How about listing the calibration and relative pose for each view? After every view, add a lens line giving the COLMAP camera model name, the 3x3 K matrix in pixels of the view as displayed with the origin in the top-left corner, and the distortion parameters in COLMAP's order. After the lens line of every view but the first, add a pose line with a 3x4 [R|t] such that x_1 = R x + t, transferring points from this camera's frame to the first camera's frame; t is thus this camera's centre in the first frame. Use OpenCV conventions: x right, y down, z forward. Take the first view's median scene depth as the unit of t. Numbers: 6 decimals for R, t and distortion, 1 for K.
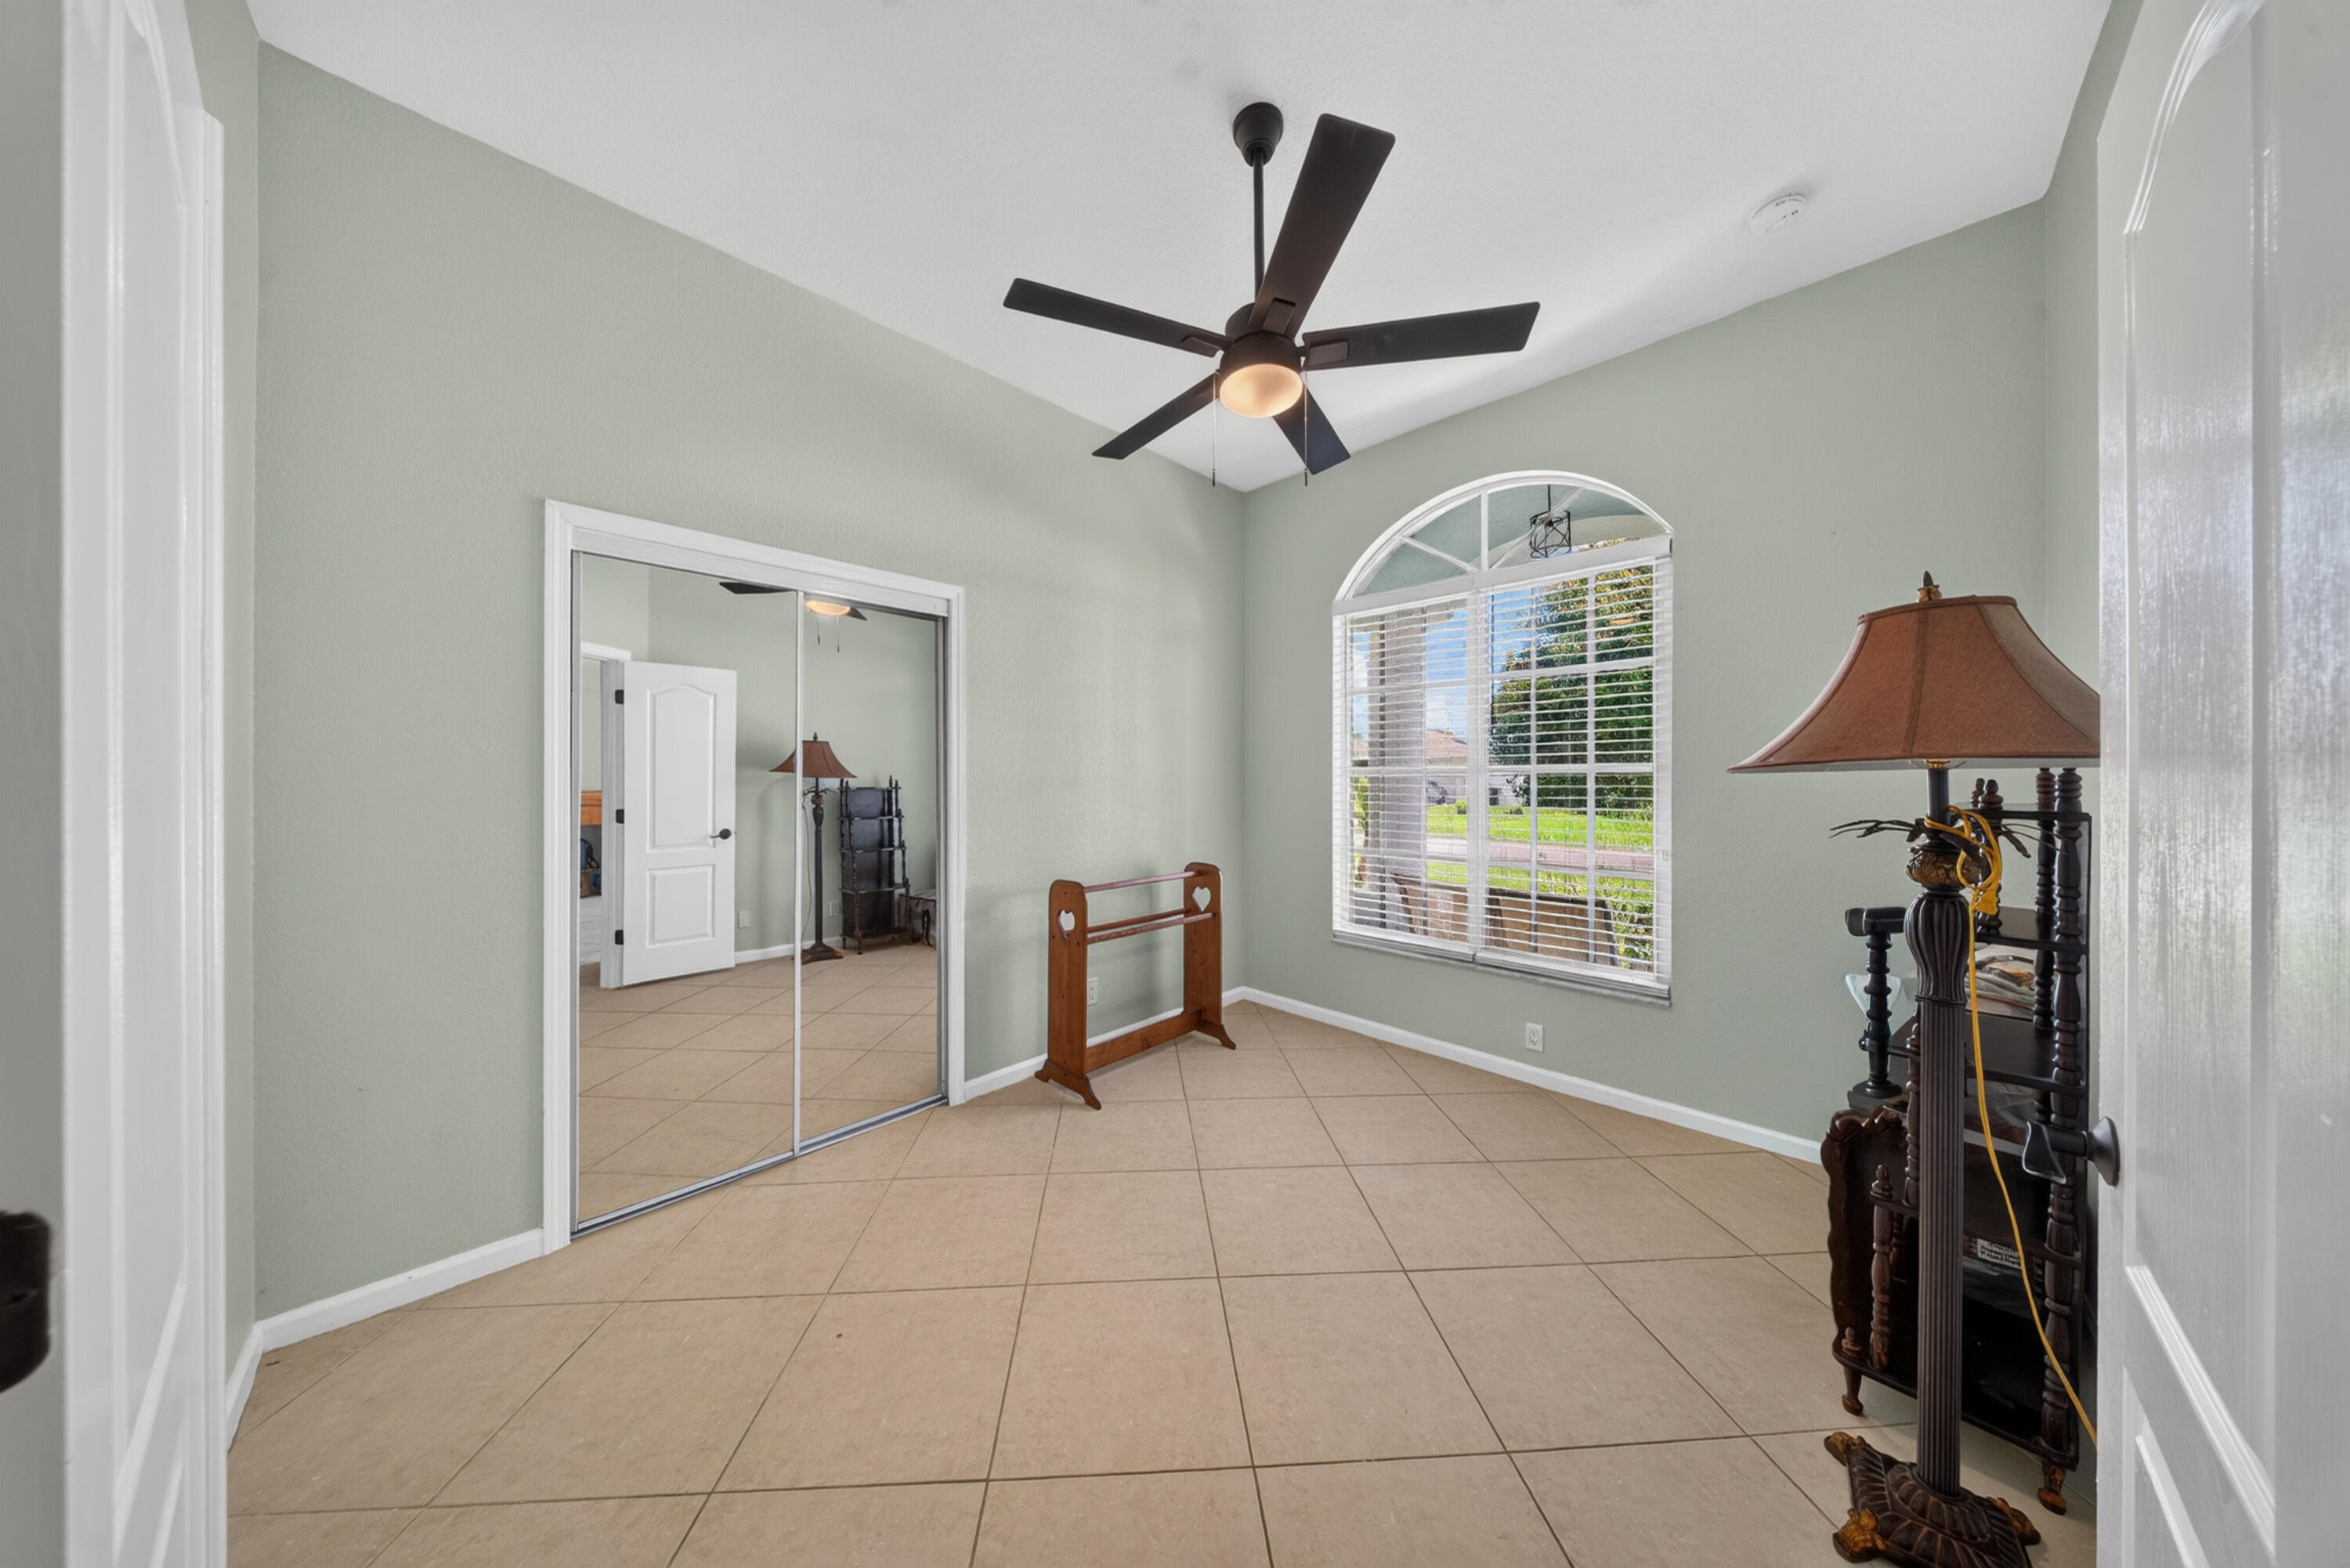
lens RADIAL K [[688.1, 0, 1164.7], [0, 688.1, 776.5], [0, 0, 1]] dist [0.007866, -0.004989]
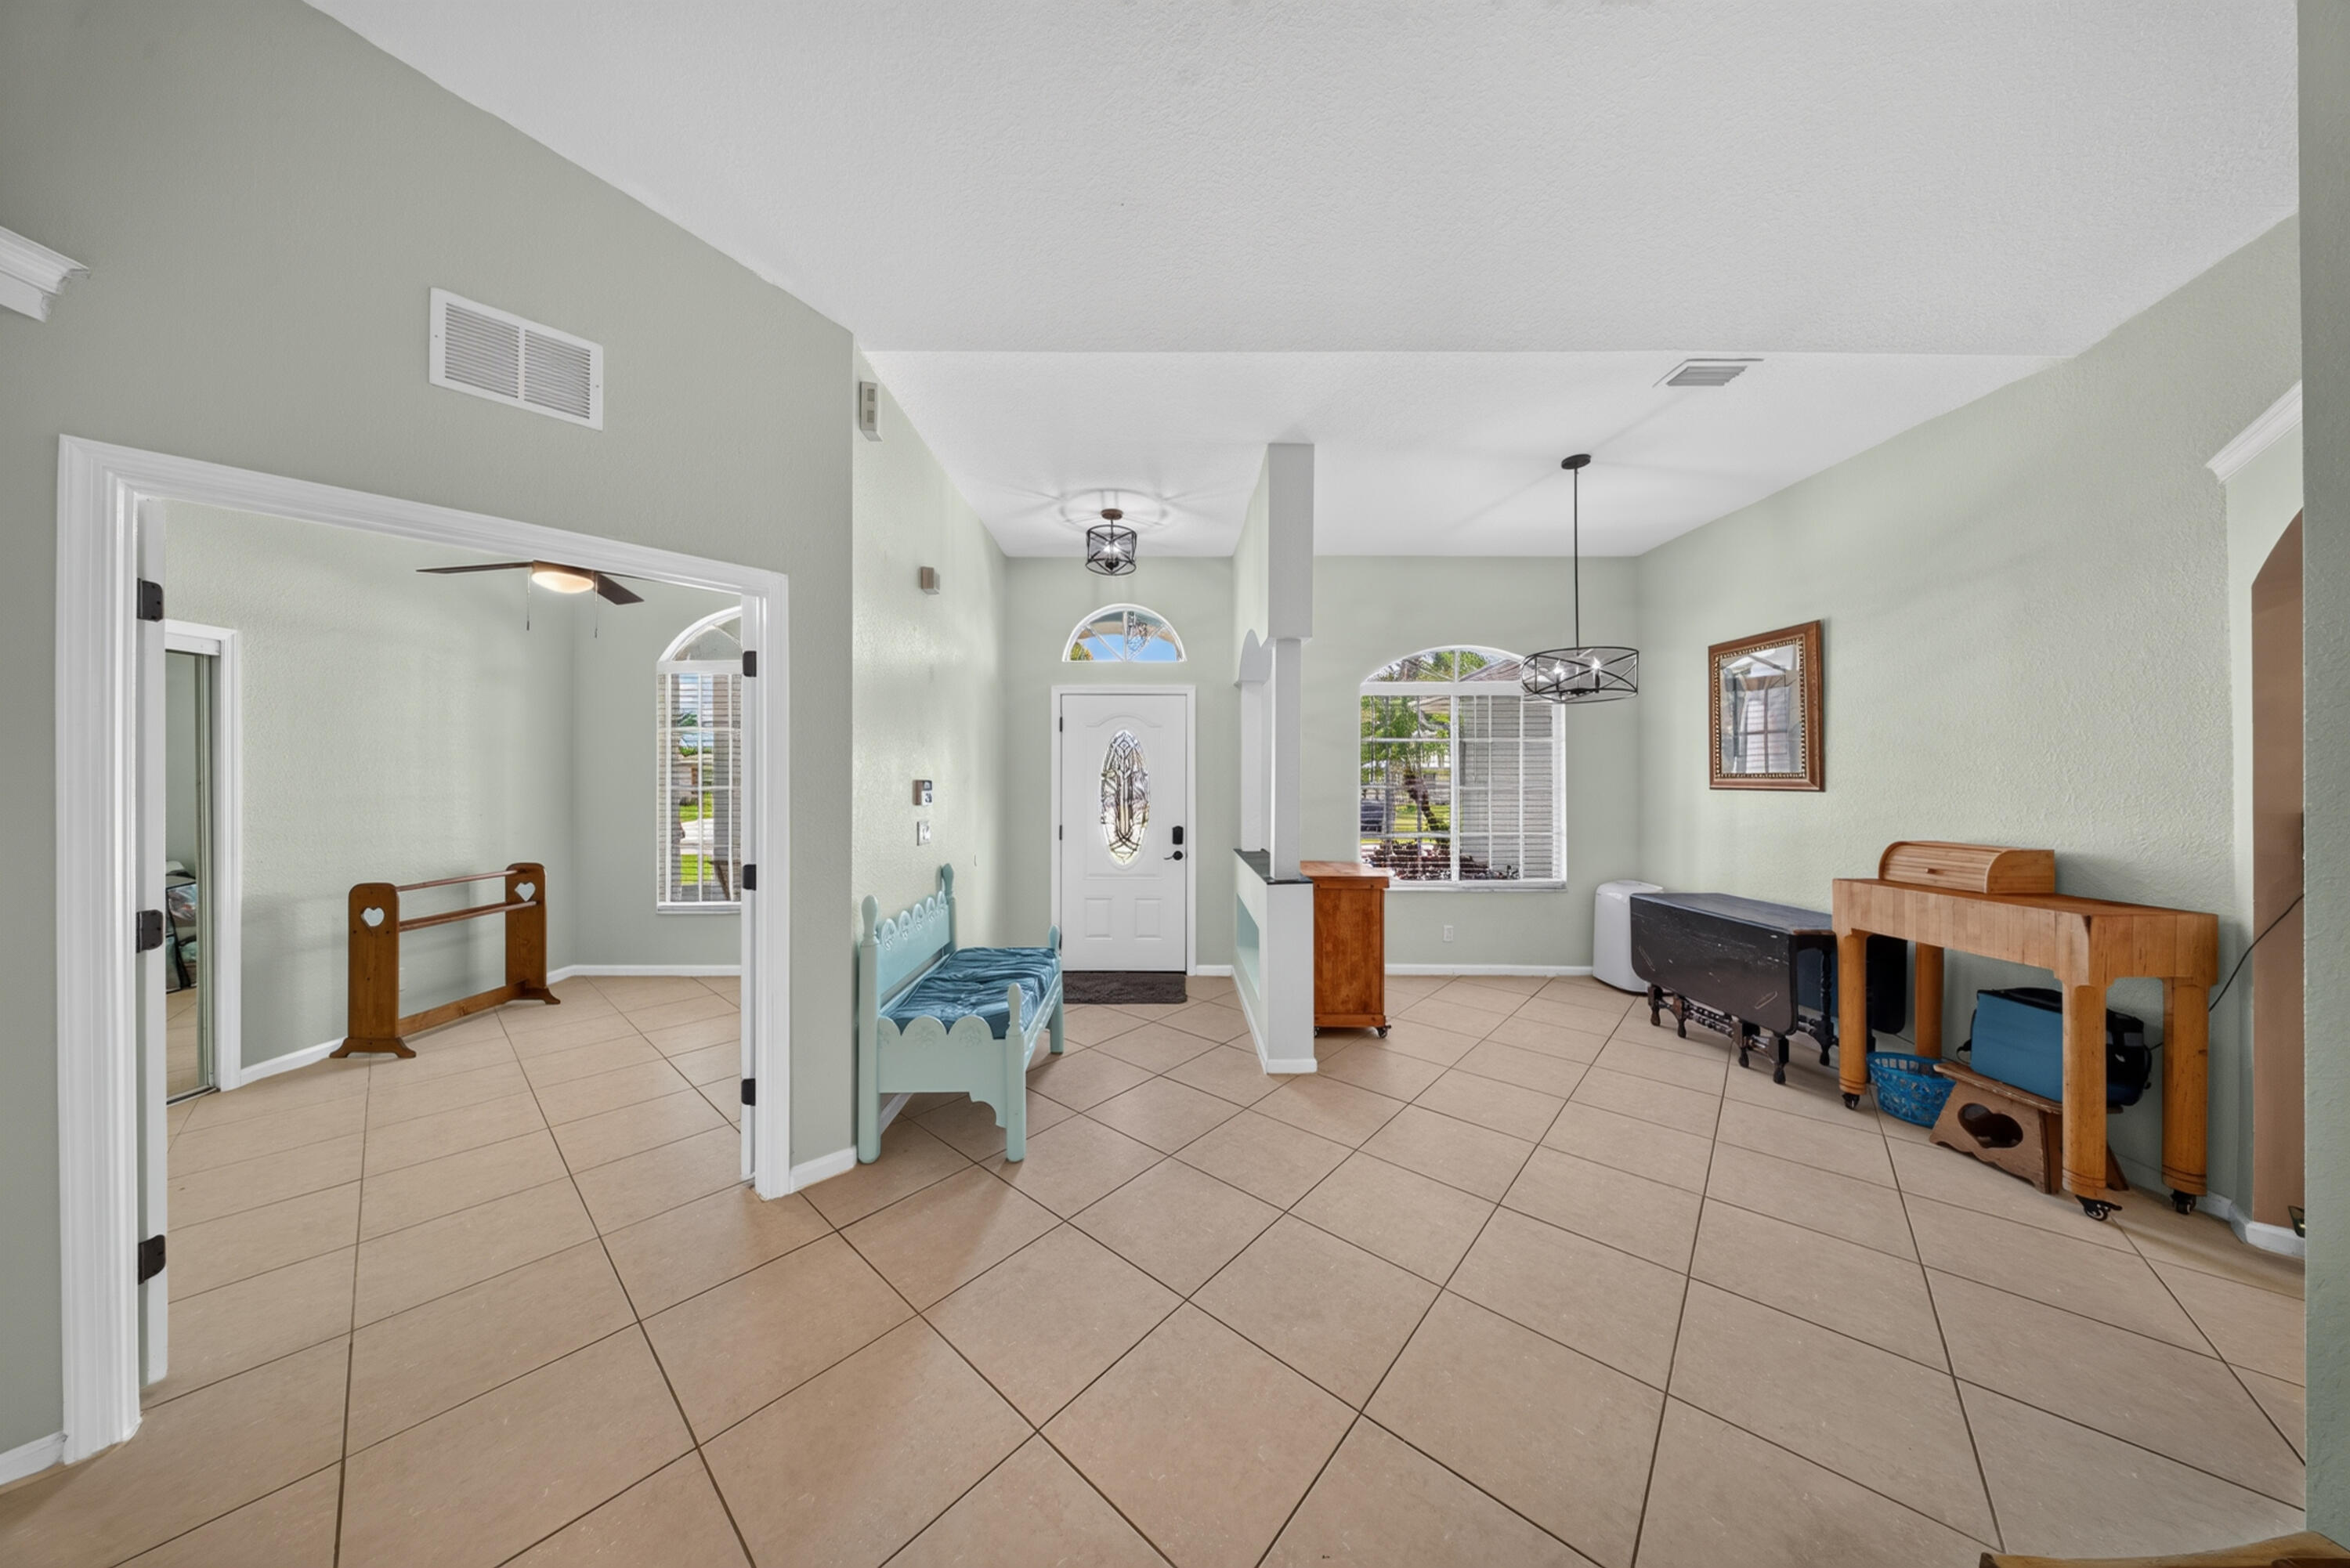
lens RADIAL K [[688.1, 0, 1164.7], [0, 688.1, 776.5], [0, 0, 1]] dist [0.007866, -0.004989]
pose [[0.700647, 0.000329, 0.713508, -0.030626], [0.008350, 0.999928, -0.008661, -0.012953], [-0.713459, 0.012026, 0.700593, -0.811069]]
